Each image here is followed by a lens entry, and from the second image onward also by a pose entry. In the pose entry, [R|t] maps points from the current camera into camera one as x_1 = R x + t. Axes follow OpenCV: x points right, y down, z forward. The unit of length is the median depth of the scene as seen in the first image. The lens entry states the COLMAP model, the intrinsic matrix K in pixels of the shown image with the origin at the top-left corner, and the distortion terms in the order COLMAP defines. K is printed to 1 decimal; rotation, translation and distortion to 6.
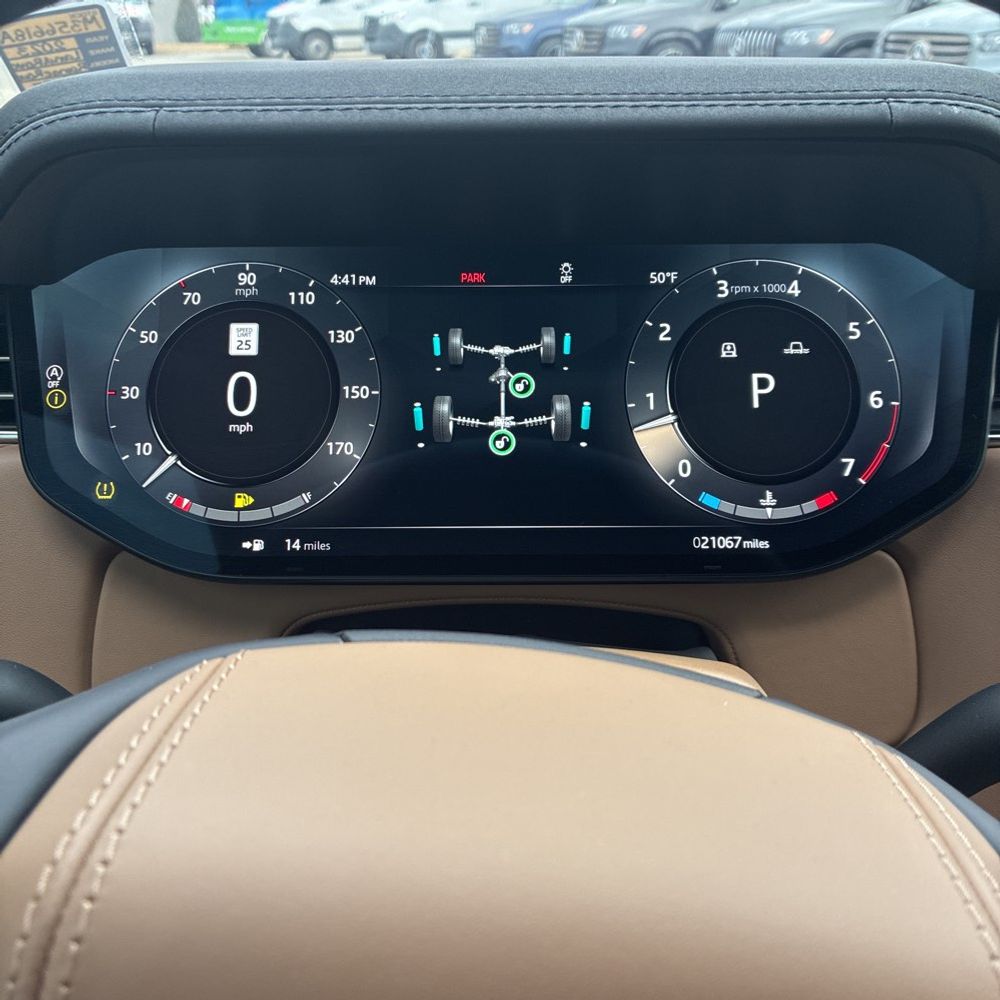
lens RADIAL K [[971.7, 0, 500.0], [0, 971.7, 500.0], [0, 0, 1]] dist [0.085908, 0.001371]
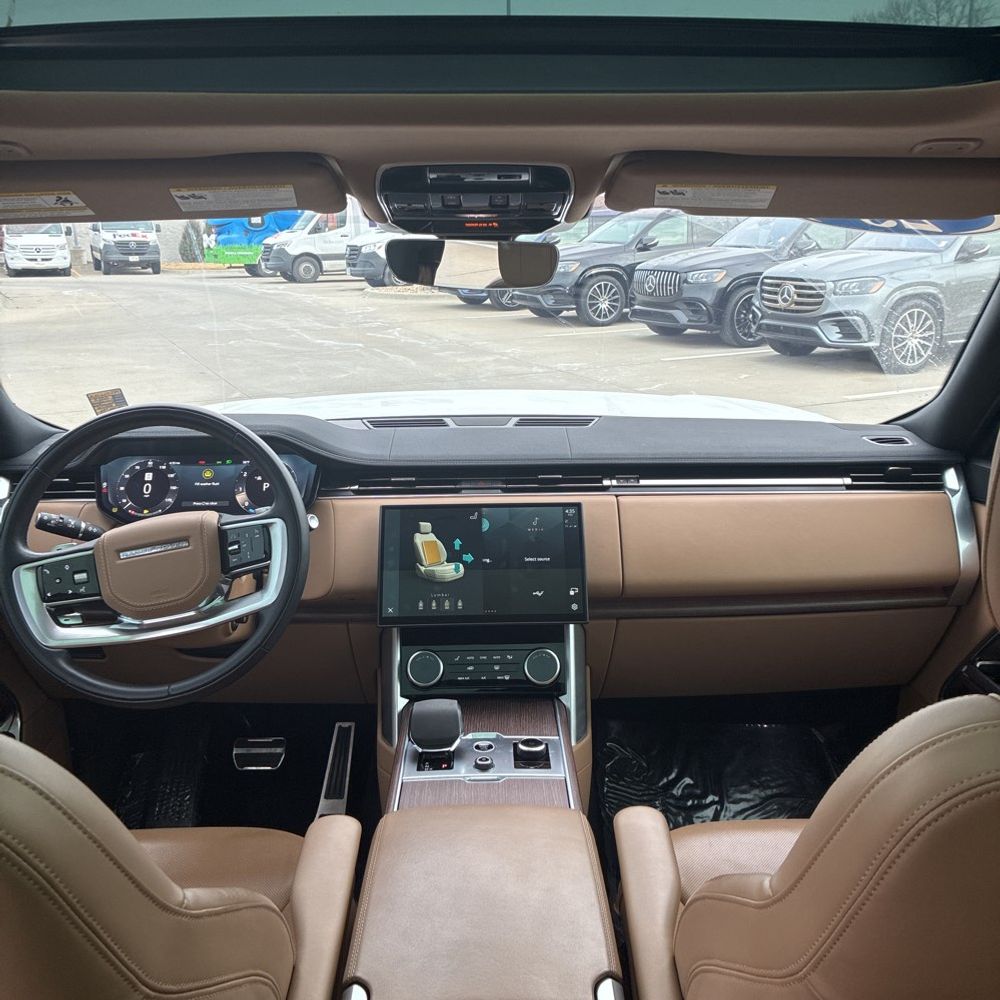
lens RADIAL K [[1013.9, 0, 497.4], [0, 1013.9, 502.5], [0, 0, 1]] dist [0.020149, 0.016867]
pose [[0.999974, -0.003835, 0.006144, 0.060210], [0.004944, 0.981348, -0.192177, 0.039405], [-0.005293, 0.192202, 0.981341, -0.163387]]
